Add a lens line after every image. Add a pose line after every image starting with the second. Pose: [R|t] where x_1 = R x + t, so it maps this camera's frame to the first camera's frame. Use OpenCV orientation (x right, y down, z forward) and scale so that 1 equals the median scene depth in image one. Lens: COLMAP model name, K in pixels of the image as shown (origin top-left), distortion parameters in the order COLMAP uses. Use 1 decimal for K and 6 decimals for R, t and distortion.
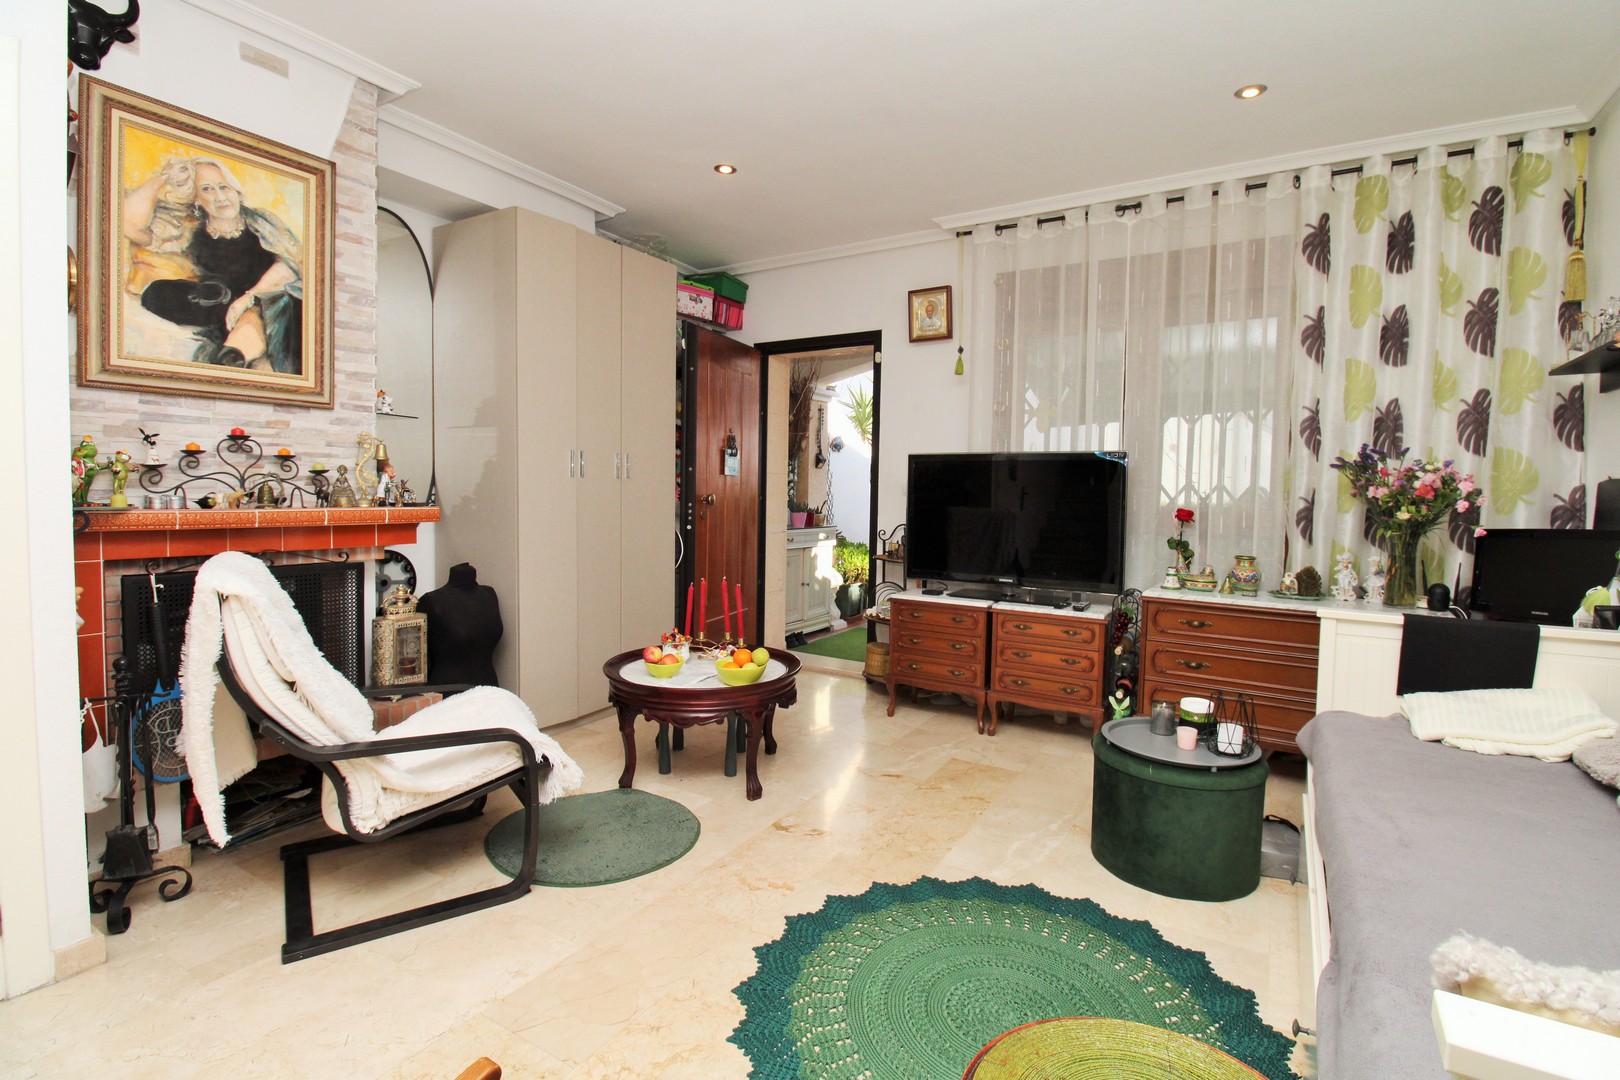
lens RADIAL K [[770.8, 0, 812.0], [0, 770.8, 521.7], [0, 0, 1]] dist [0.001385, -0.013246]
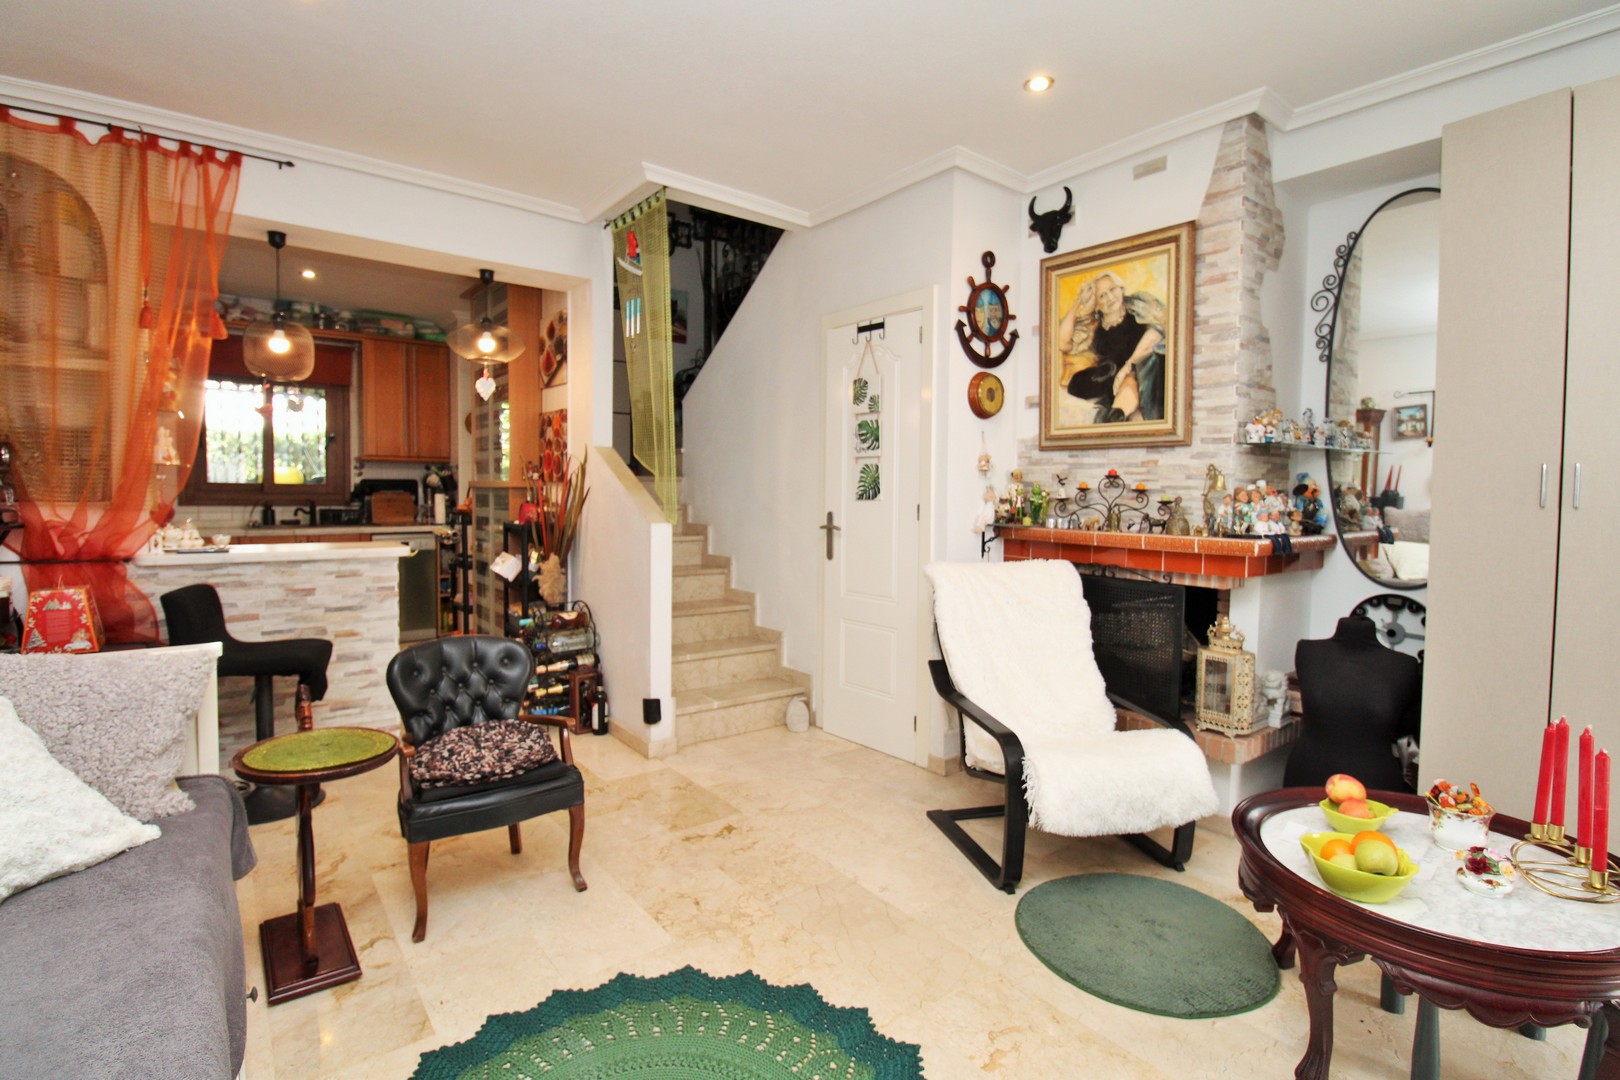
lens RADIAL K [[770.8, 0, 812.0], [0, 770.8, 521.7], [0, 0, 1]] dist [0.001385, -0.013246]
pose [[-0.363033, 0.015285, -0.931651, 0.649606], [-0.059715, 0.997428, 0.039633, -0.054070], [0.929861, 0.070022, -0.361187, 0.991418]]
